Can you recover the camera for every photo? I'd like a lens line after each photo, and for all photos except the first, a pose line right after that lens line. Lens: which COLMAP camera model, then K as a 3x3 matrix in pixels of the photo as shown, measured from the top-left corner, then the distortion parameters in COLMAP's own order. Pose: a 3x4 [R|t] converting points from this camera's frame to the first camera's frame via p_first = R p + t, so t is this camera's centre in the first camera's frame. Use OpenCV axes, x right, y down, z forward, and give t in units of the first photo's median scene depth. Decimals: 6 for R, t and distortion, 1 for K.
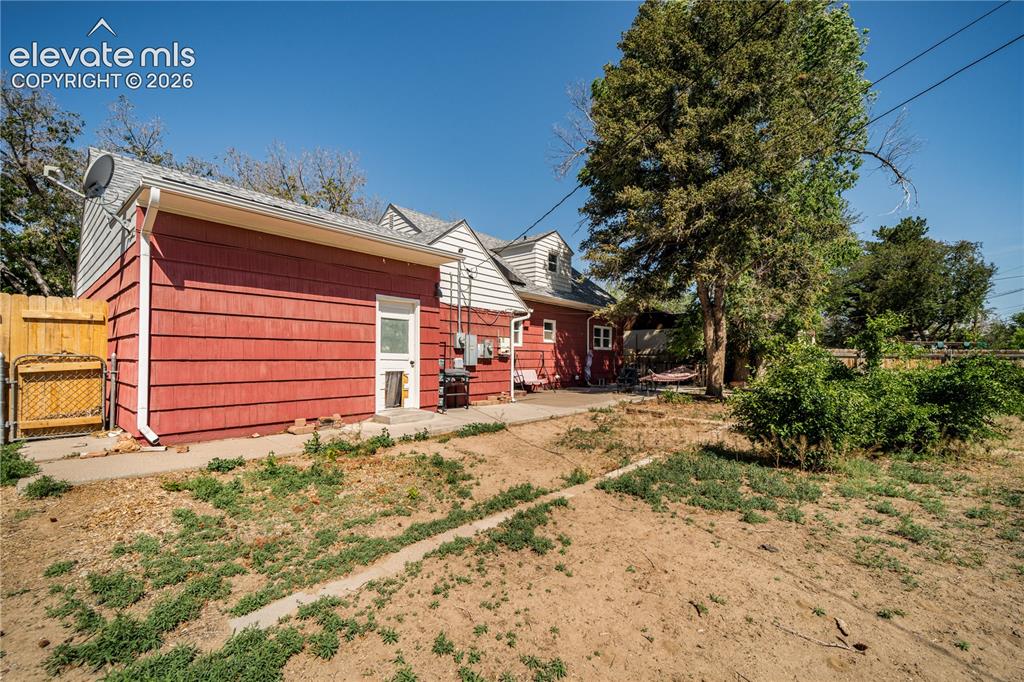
lens RADIAL K [[413.2, 0, 510.8], [0, 413.2, 348.9], [0, 0, 1]] dist [-0.002271, -0.000567]
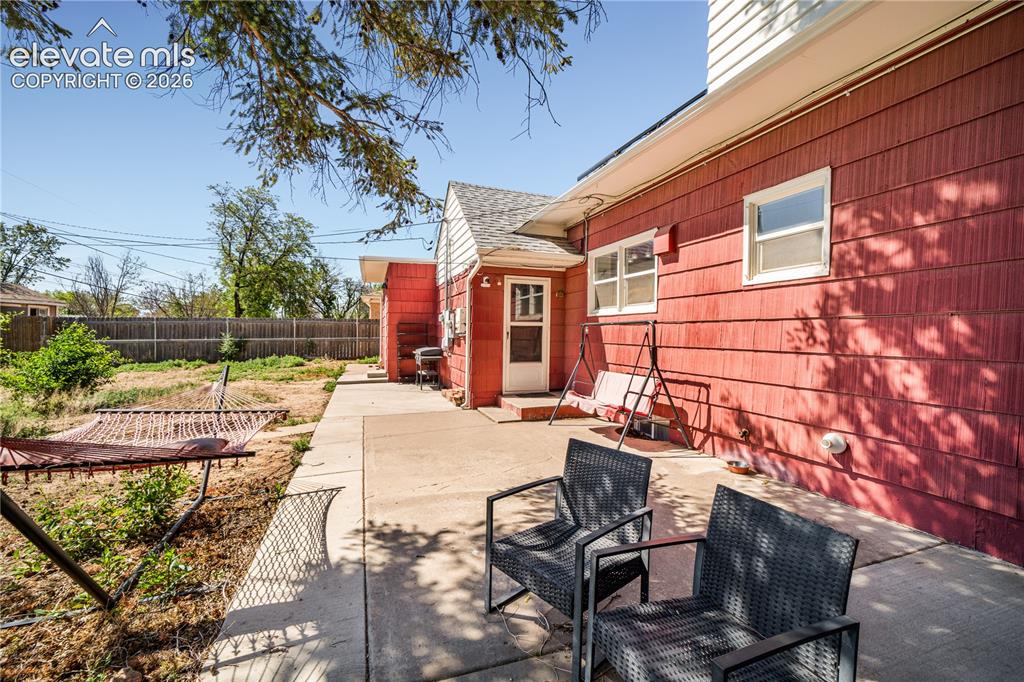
lens RADIAL K [[413.2, 0, 514.1], [0, 413.2, 342.7], [0, 0, 1]] dist [-0.002271, -0.000567]
pose [[-0.505935, -0.005717, -0.862552, 0.533266], [0.001697, 0.999970, -0.007624, 0.031585], [0.862570, -0.005321, -0.505910, 1.433845]]
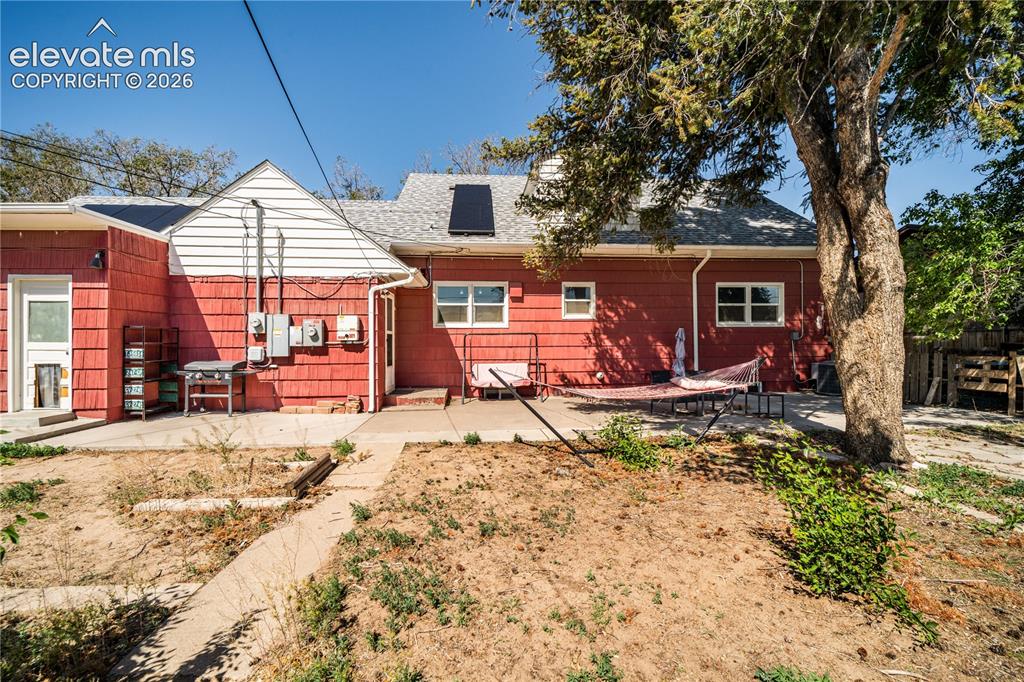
lens RADIAL K [[413.2, 0, 510.8], [0, 413.2, 338.2], [0, 0, 1]] dist [-0.002271, -0.000567]
pose [[0.694515, -0.023758, -0.719086, 0.664453], [0.023365, 0.999672, -0.010462, 0.022779], [0.719099, -0.009535, 0.694842, 0.740940]]
